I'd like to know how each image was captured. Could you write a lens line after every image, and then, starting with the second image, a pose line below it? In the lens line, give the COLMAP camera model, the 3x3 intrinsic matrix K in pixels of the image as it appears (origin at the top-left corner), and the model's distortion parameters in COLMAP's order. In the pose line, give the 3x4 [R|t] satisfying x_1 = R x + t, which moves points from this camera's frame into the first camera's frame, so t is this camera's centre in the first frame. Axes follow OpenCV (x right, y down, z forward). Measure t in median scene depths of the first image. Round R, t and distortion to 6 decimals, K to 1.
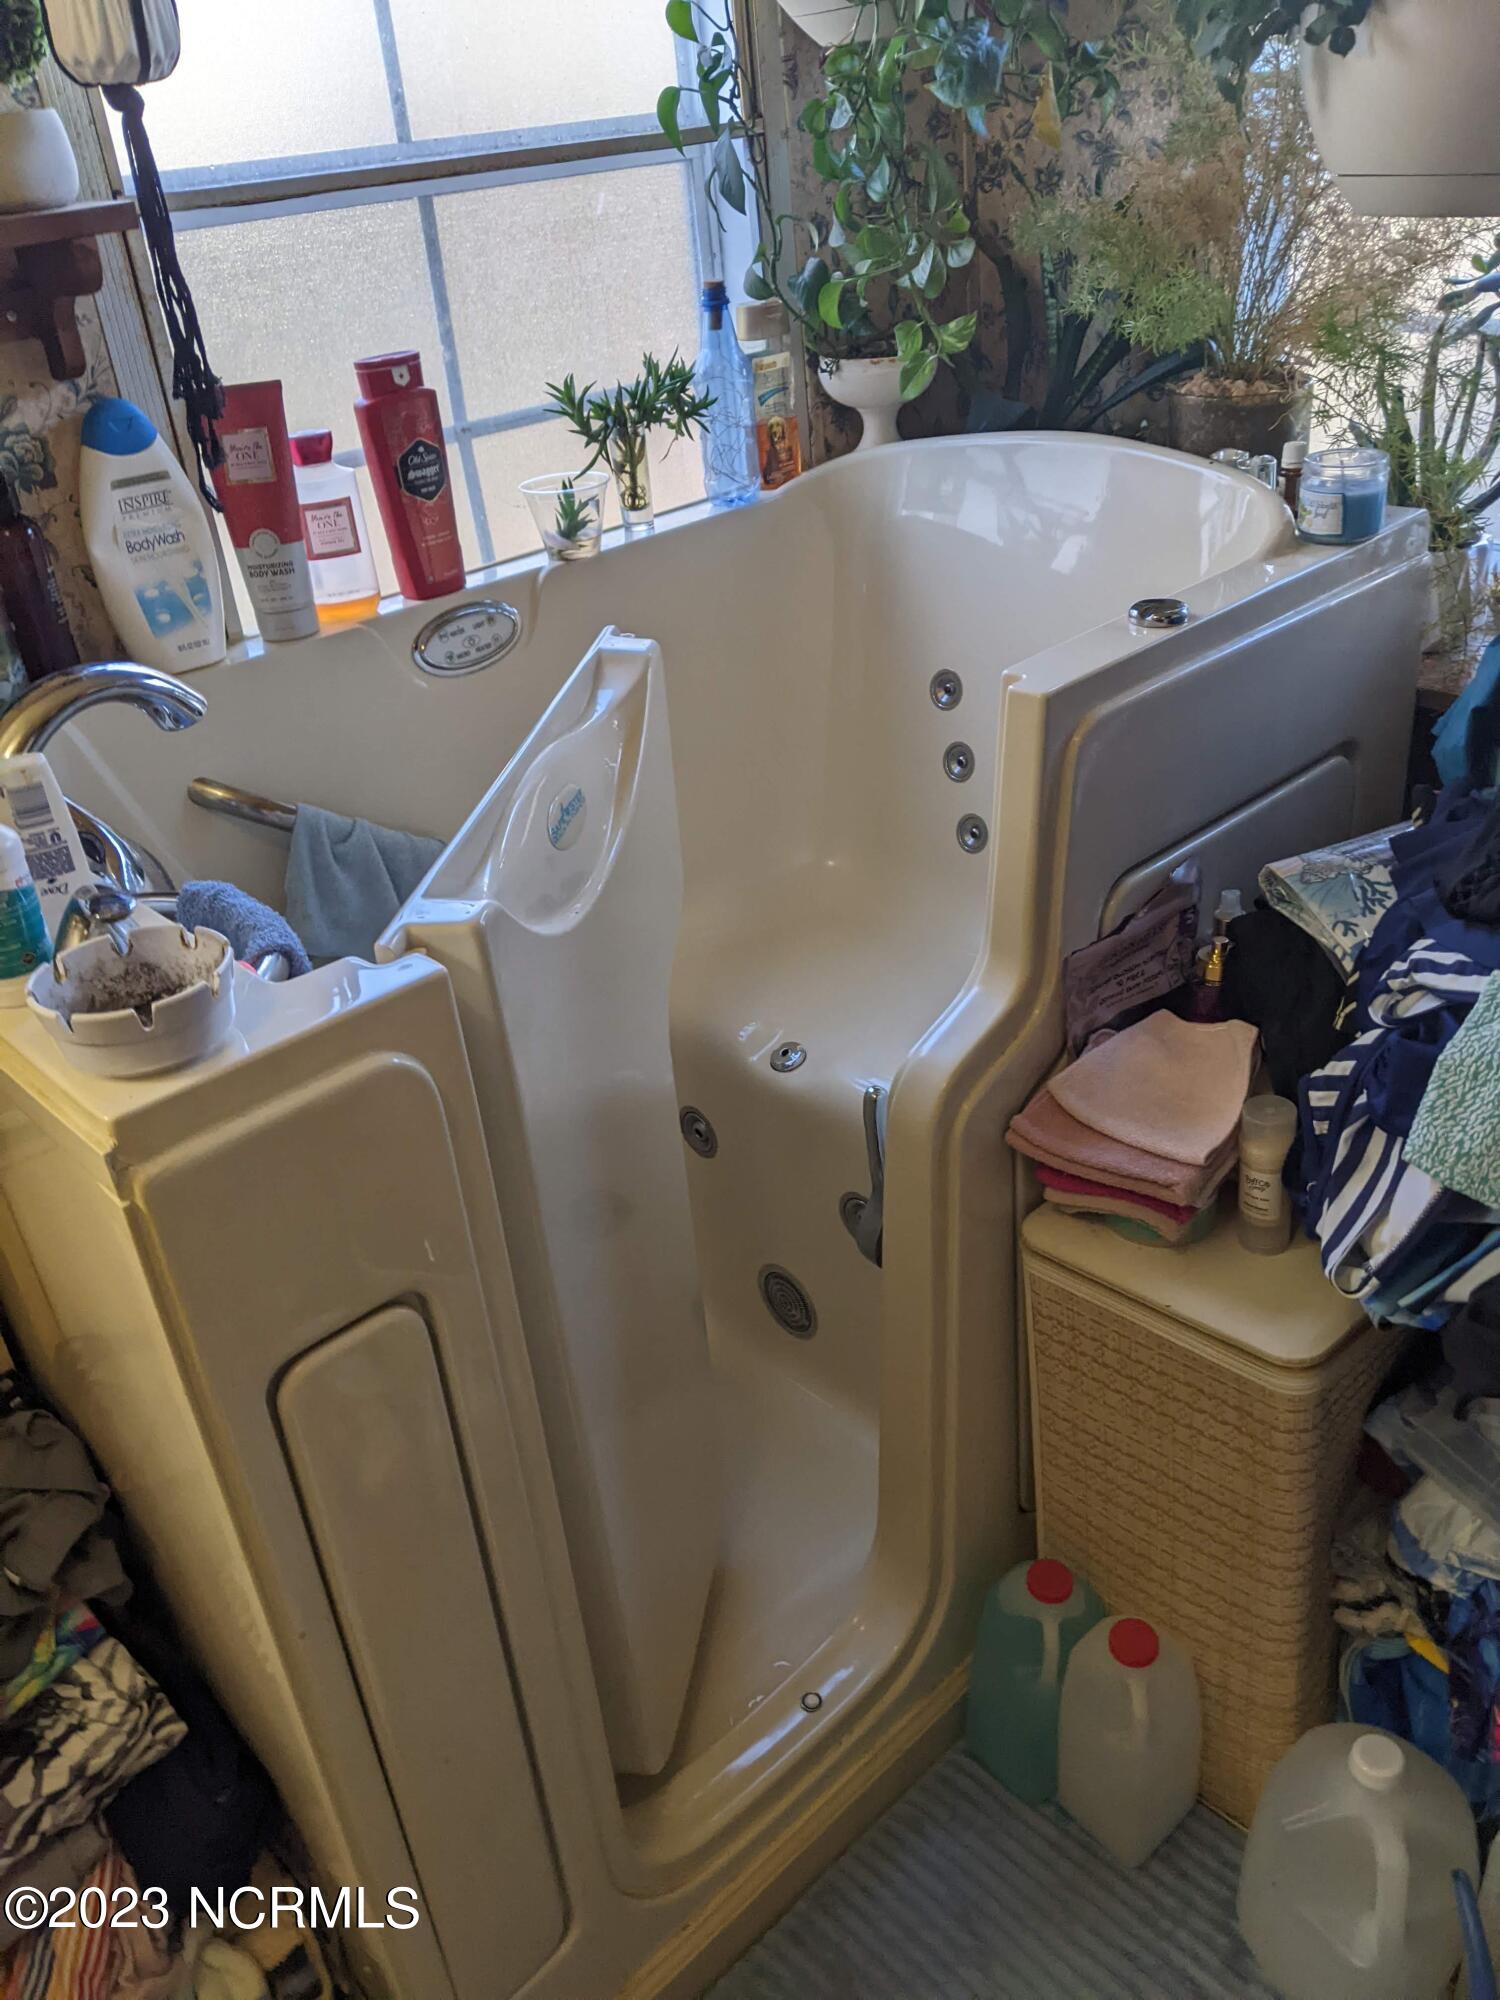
lens RADIAL K [[1590.8, 0, 744.2], [0, 1590.8, 1019.7], [0, 0, 1]] dist [0.011846, -0.043395]
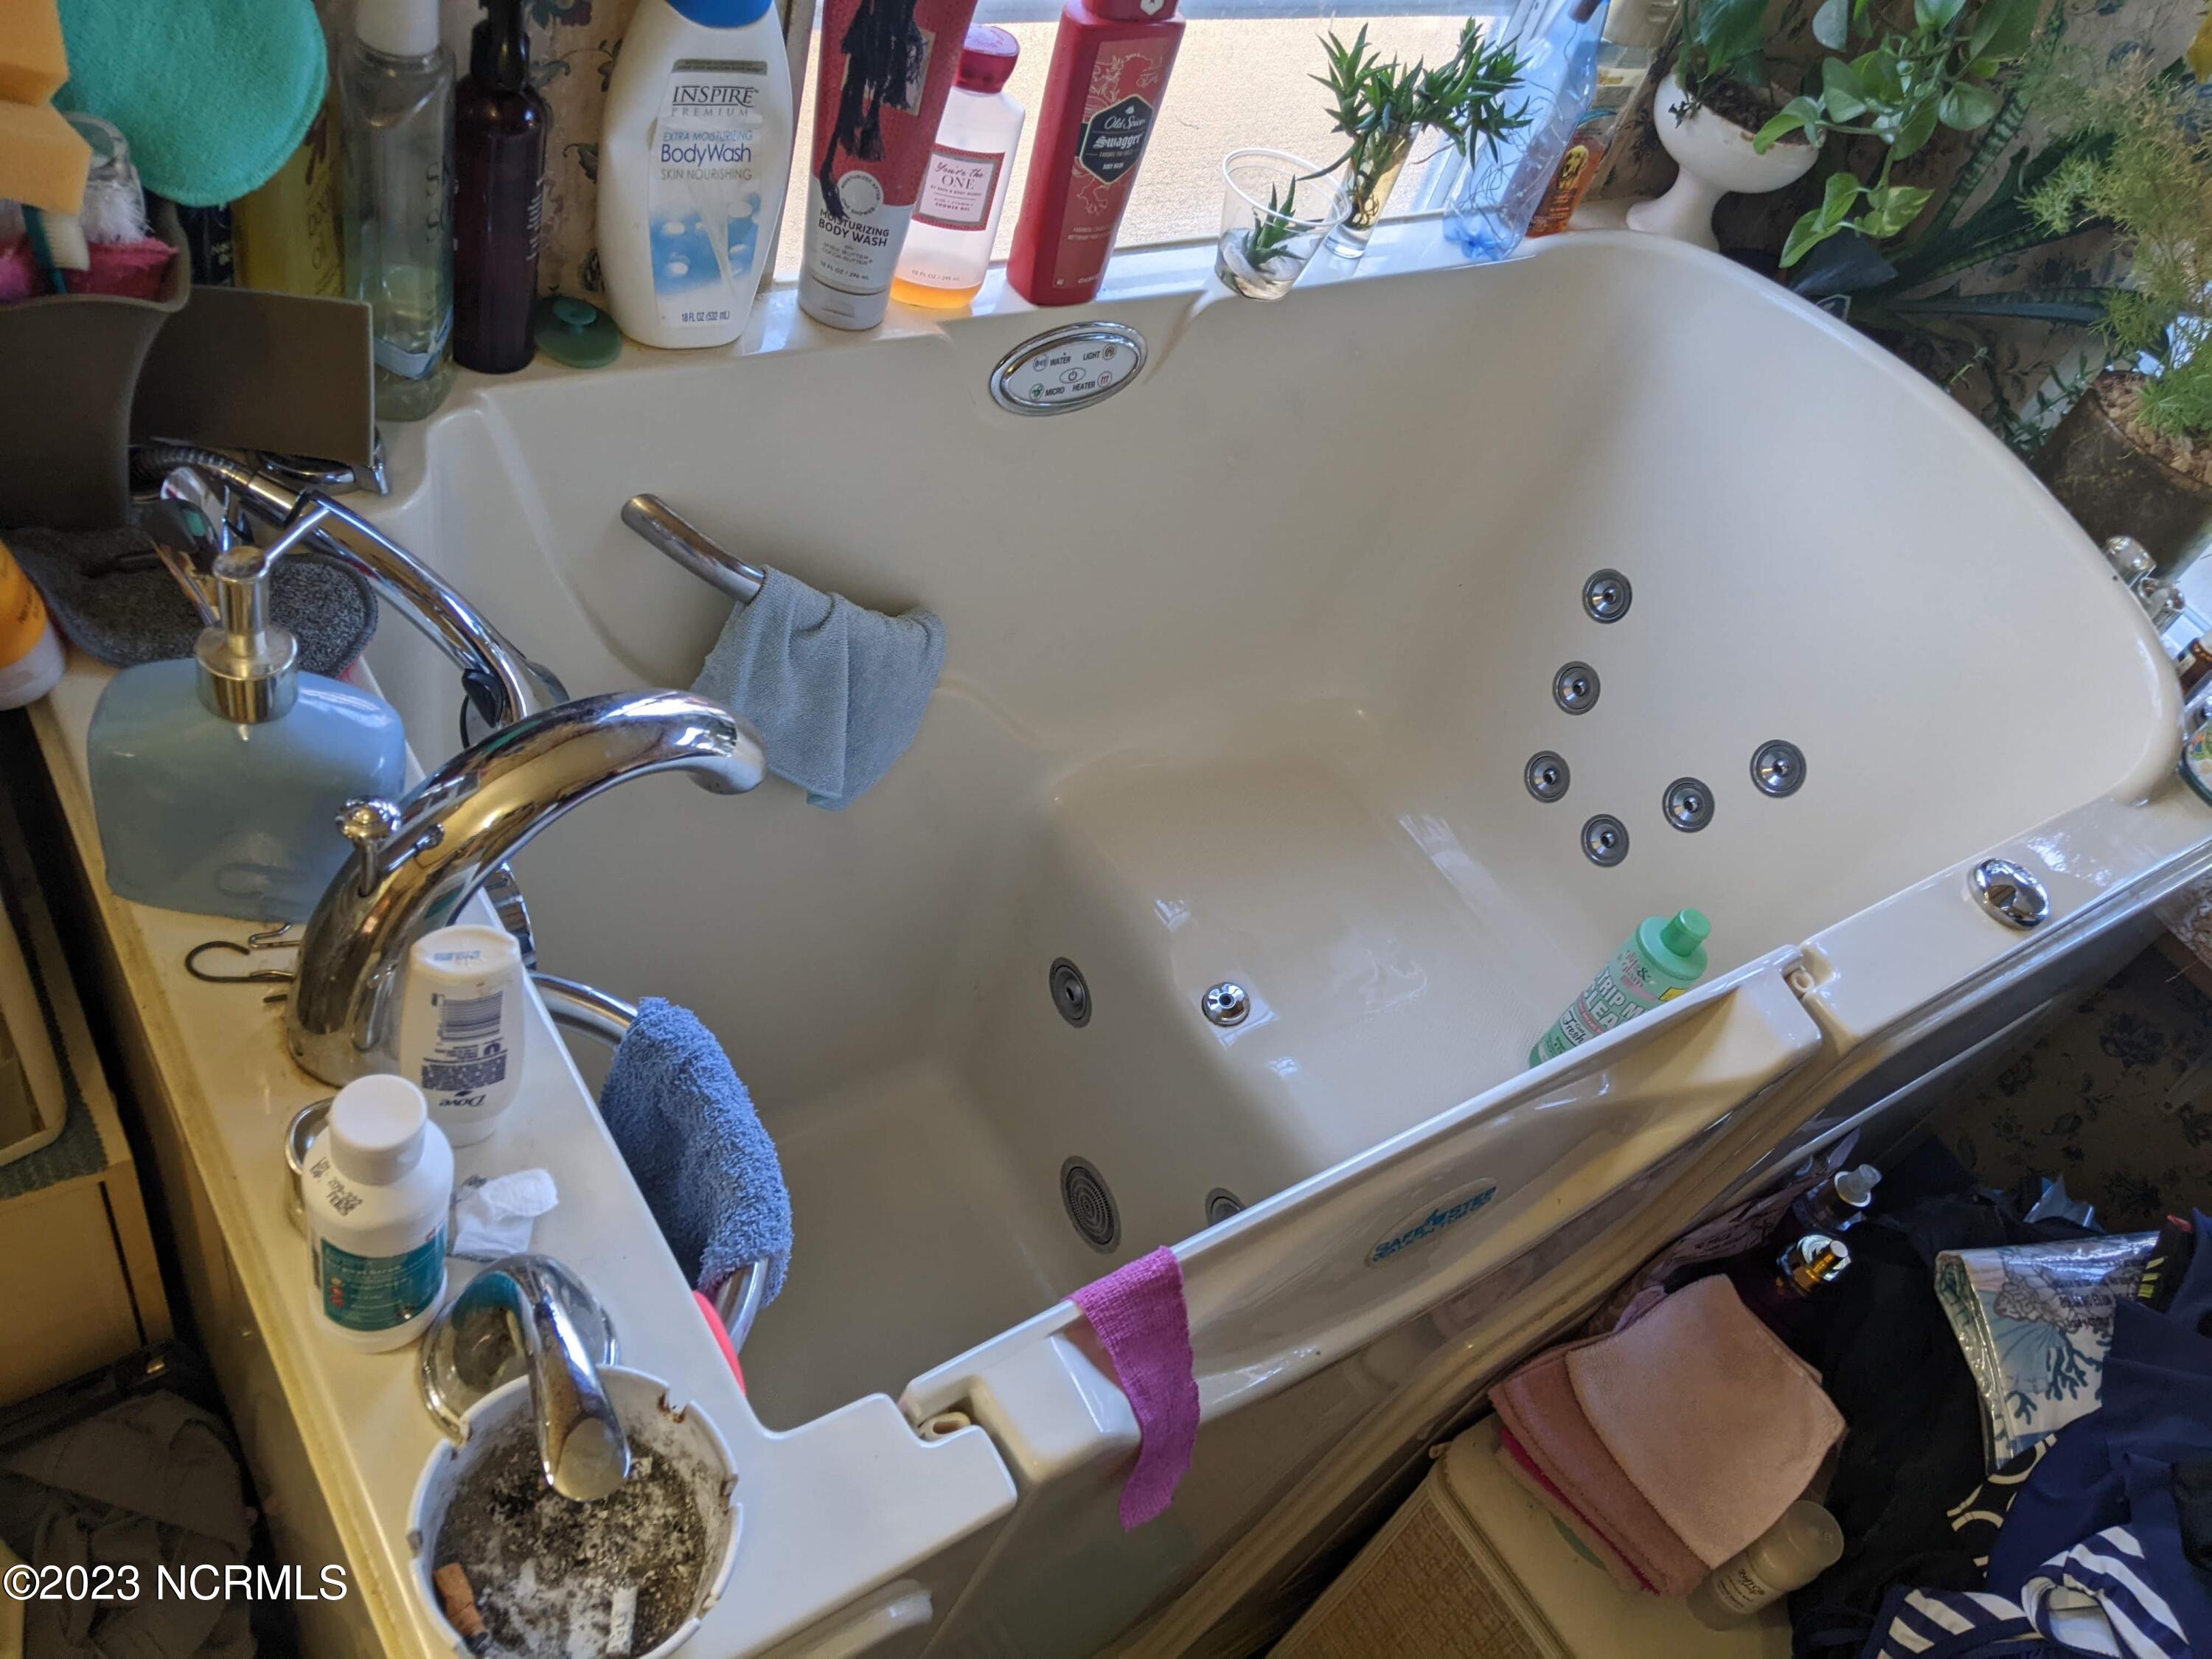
lens RADIAL K [[1759.4, 0, 1094.0], [0, 1759.4, 816.6], [0, 0, 1]] dist [0.011846, -0.043395]
pose [[0.917939, 0.363484, 0.158958, -0.227289], [-0.394406, 0.879356, 0.266791, -0.292913], [-0.042806, -0.307591, 0.950555, 0.235836]]
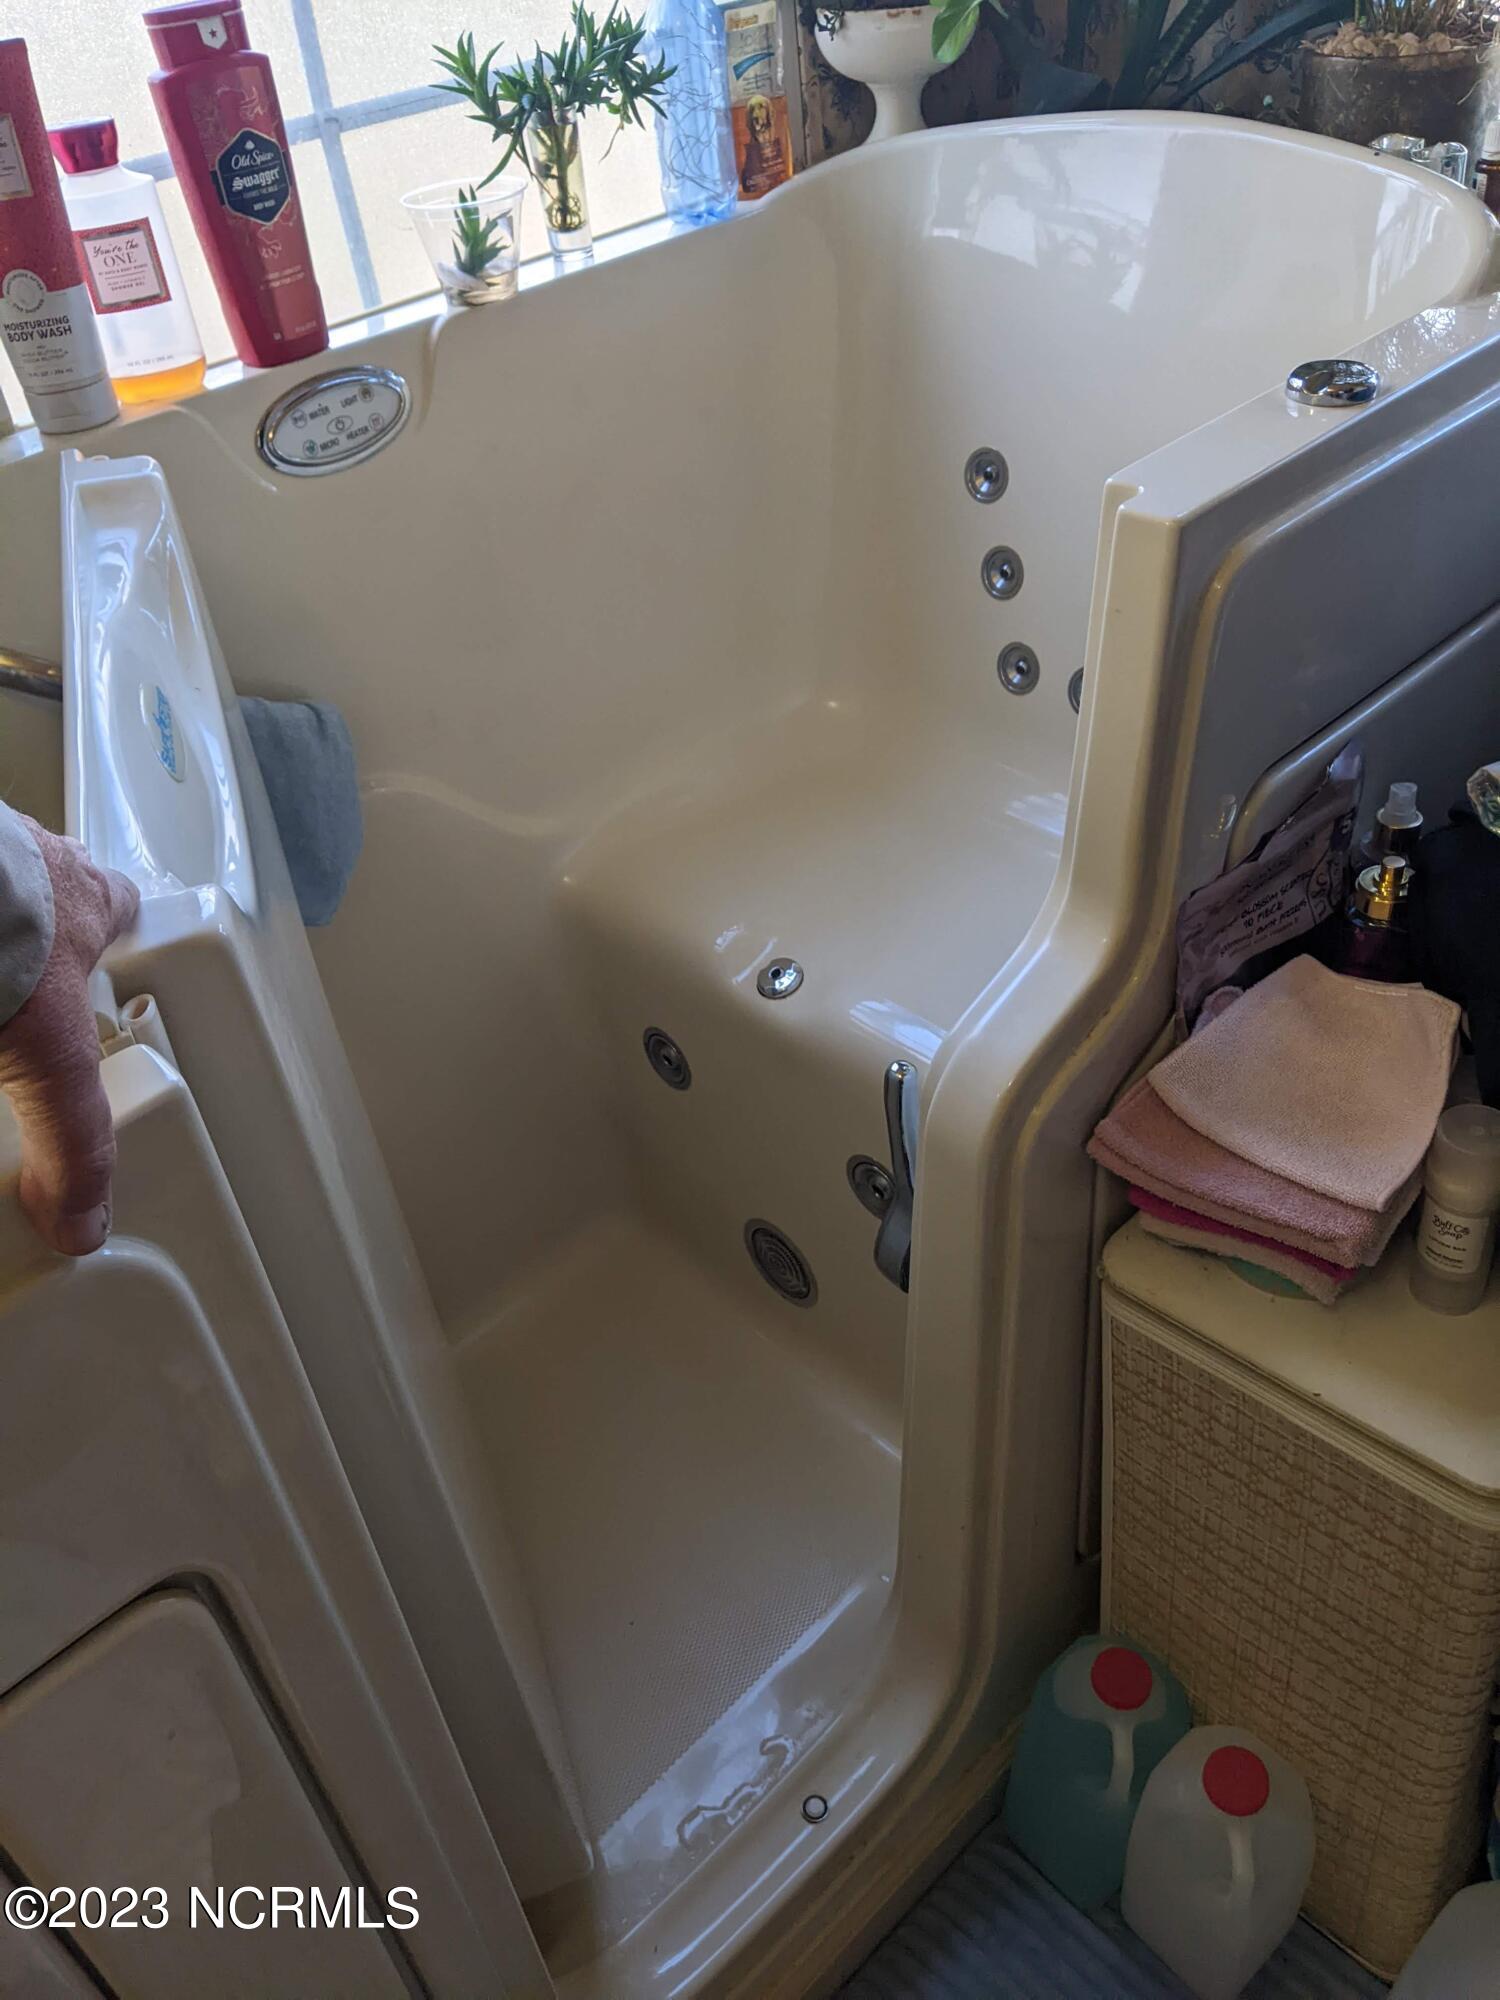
lens RADIAL K [[1590.8, 0, 717.4], [0, 1590.8, 977.2], [0, 0, 1]] dist [0.011846, -0.043395]
pose [[0.999917, -0.009132, -0.009048, 0.004810], [0.010226, 0.991545, 0.129356, -0.085195], [0.007790, -0.129438, 0.991557, 0.265633]]
